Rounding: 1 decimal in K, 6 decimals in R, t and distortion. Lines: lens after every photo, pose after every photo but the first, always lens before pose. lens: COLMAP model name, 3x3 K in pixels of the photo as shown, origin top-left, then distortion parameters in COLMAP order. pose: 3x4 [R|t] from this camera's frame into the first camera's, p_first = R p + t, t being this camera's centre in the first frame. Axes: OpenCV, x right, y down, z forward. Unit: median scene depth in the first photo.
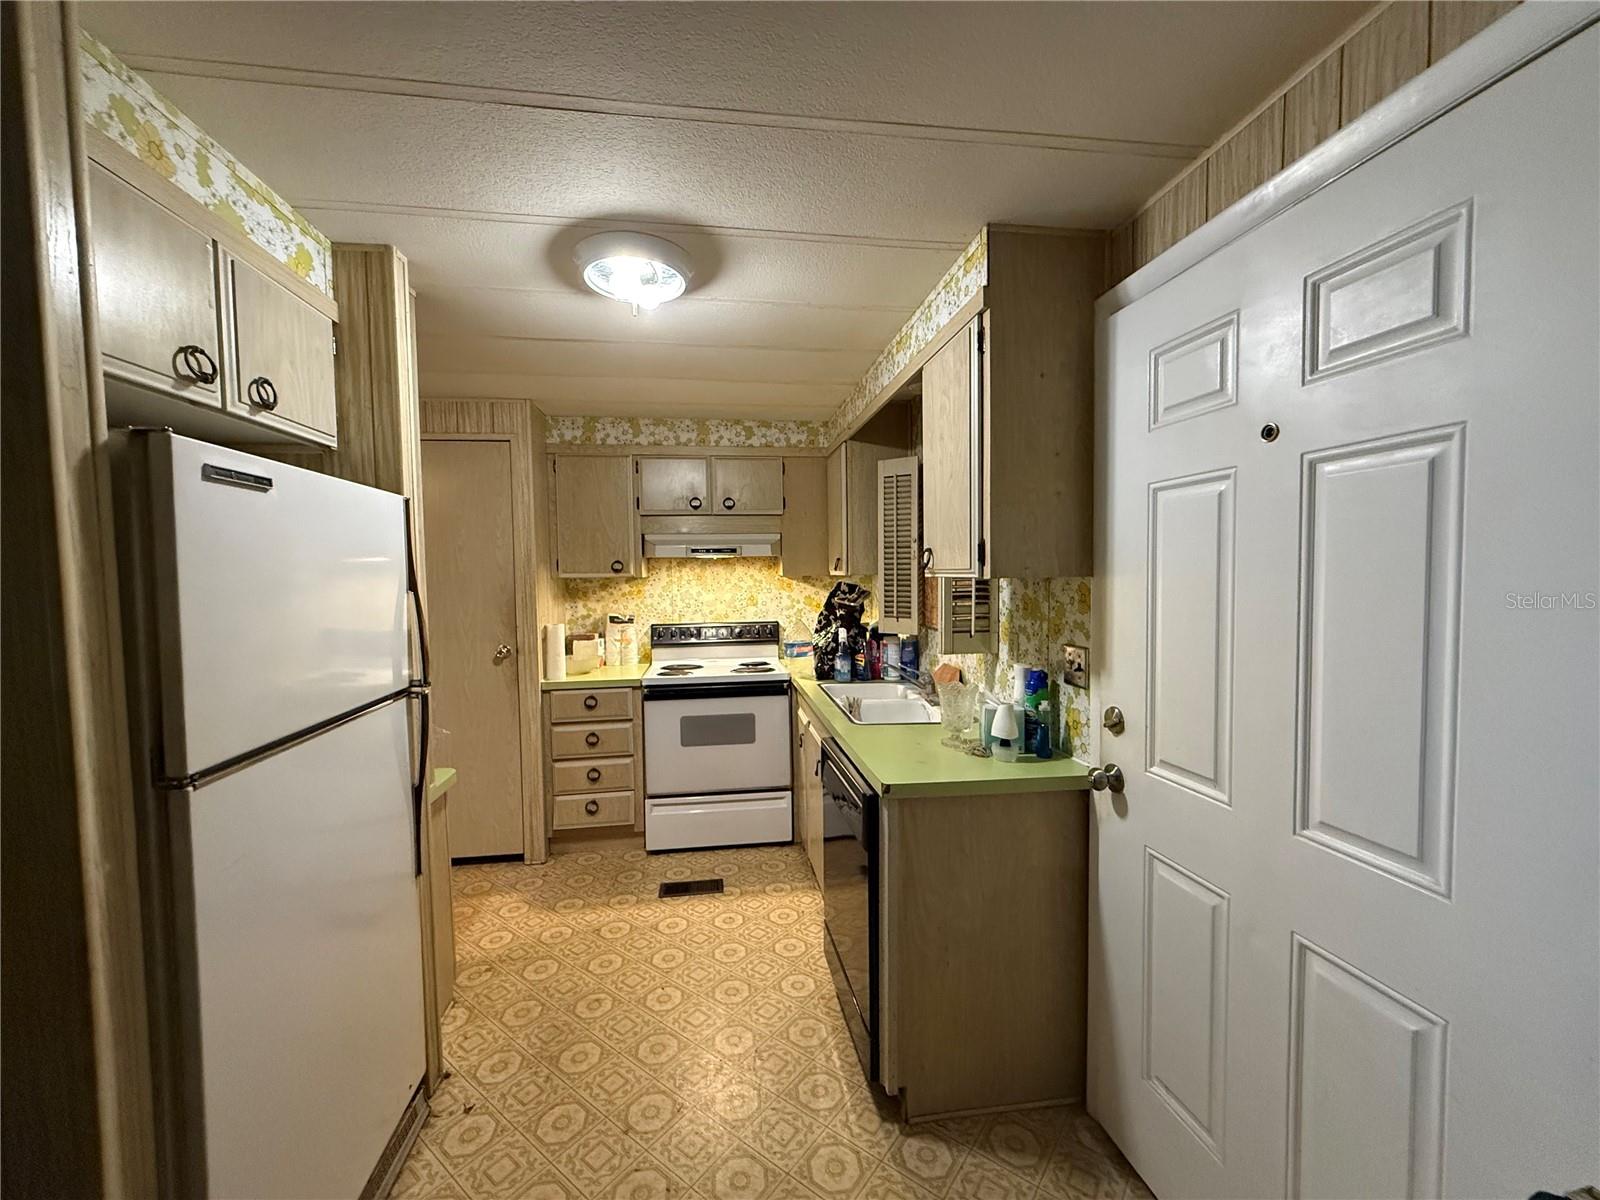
lens RADIAL K [[635.6, 0, 796.0], [0, 635.6, 599.8], [0, 0, 1]] dist [-0.001481, 0.000543]
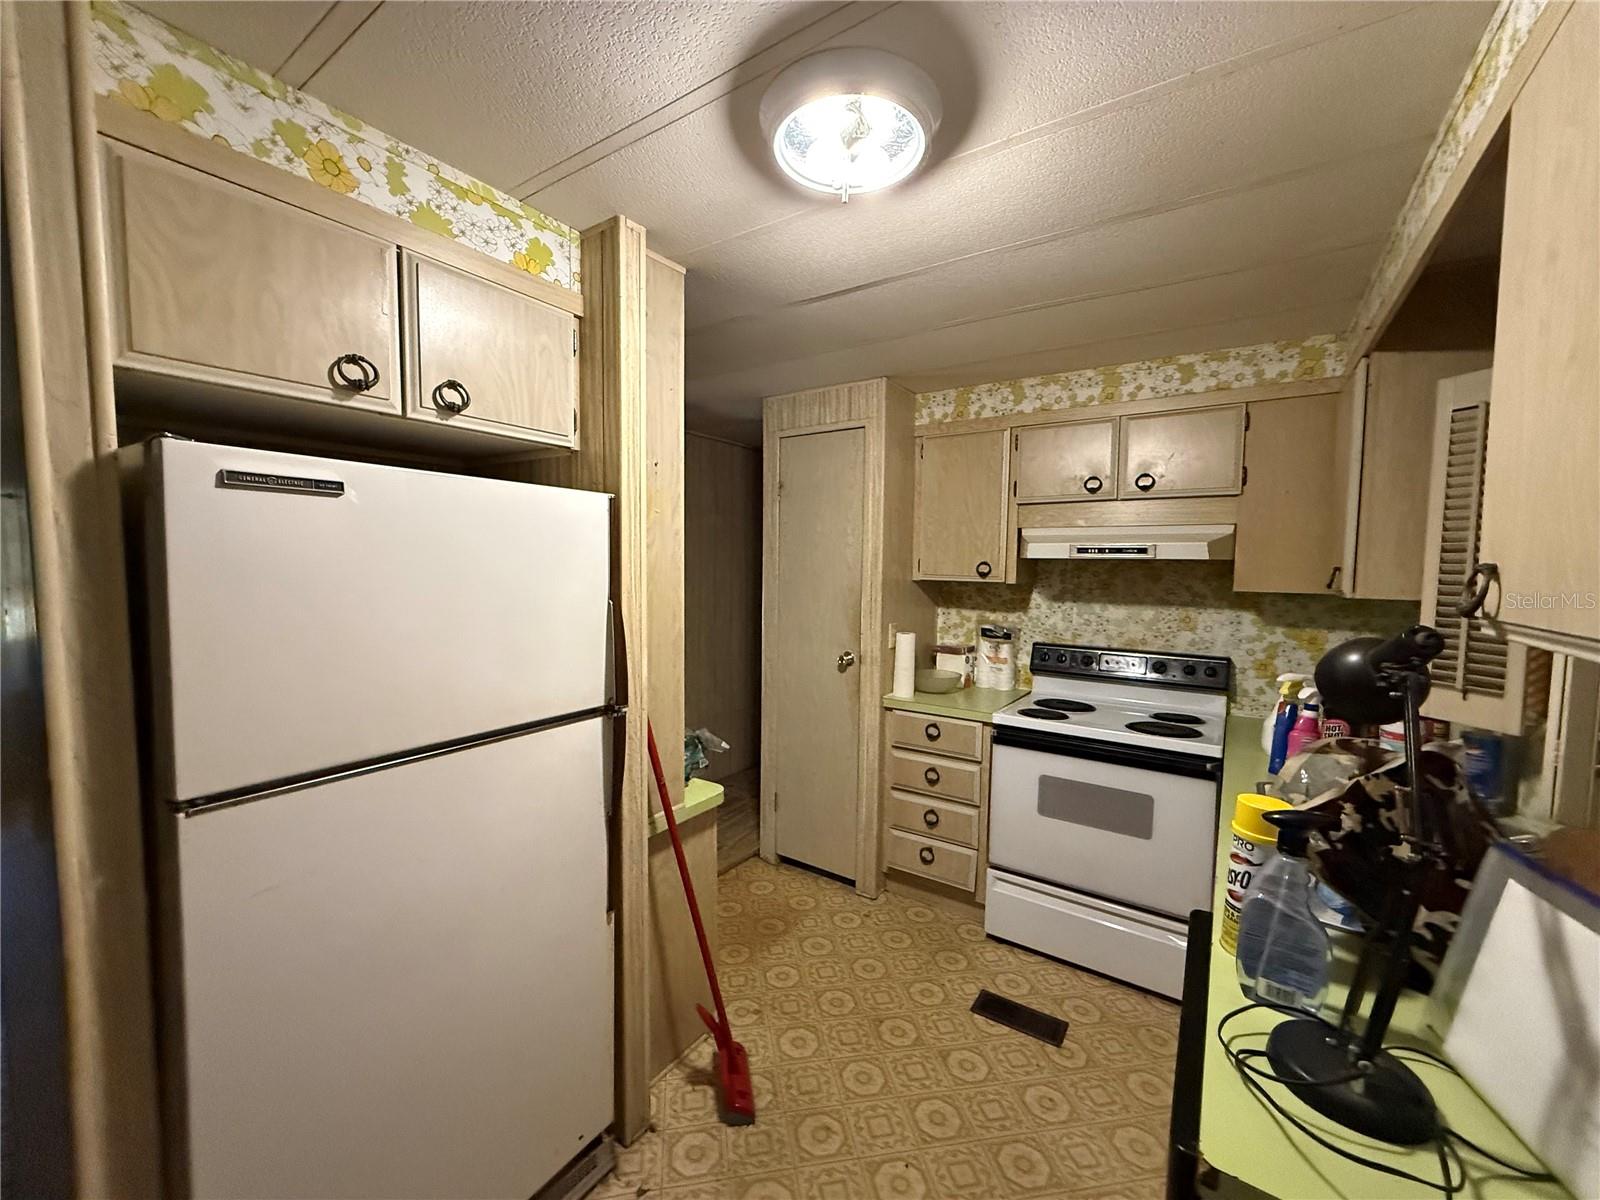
lens RADIAL K [[635.4, 0, 798.1], [0, 635.4, 601.1], [0, 0, 1]] dist [0.000266, -0.000039]
pose [[0.737321, 0.064561, -0.672450, 0.102038], [-0.054286, 0.997866, 0.036281, -0.031490], [0.673358, 0.009754, 0.739253, 0.273412]]
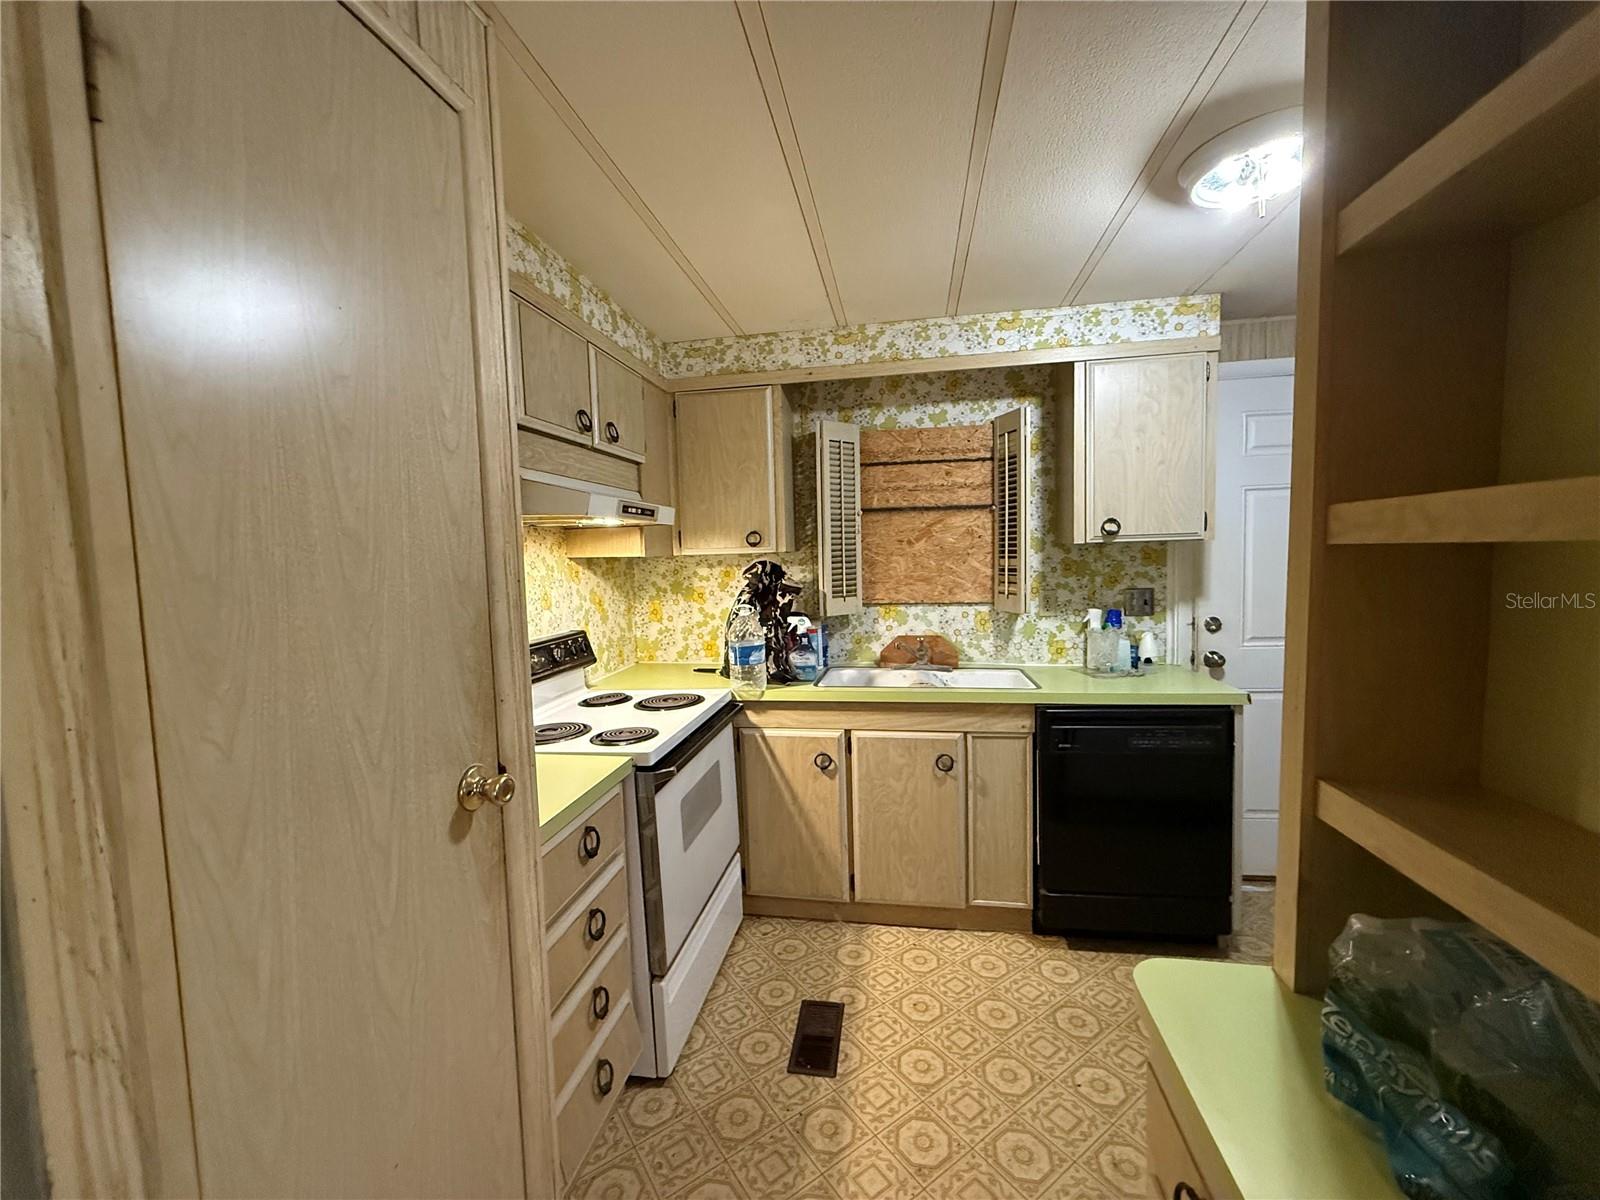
lens RADIAL K [[635.6, 0, 796.0], [0, 635.6, 599.8], [0, 0, 1]] dist [-0.001481, 0.000543]
pose [[0.307324, -0.064383, 0.949424, -0.712138], [0.068461, 0.996619, 0.045423, -0.013959], [-0.949139, 0.051039, 0.310693, 0.758154]]
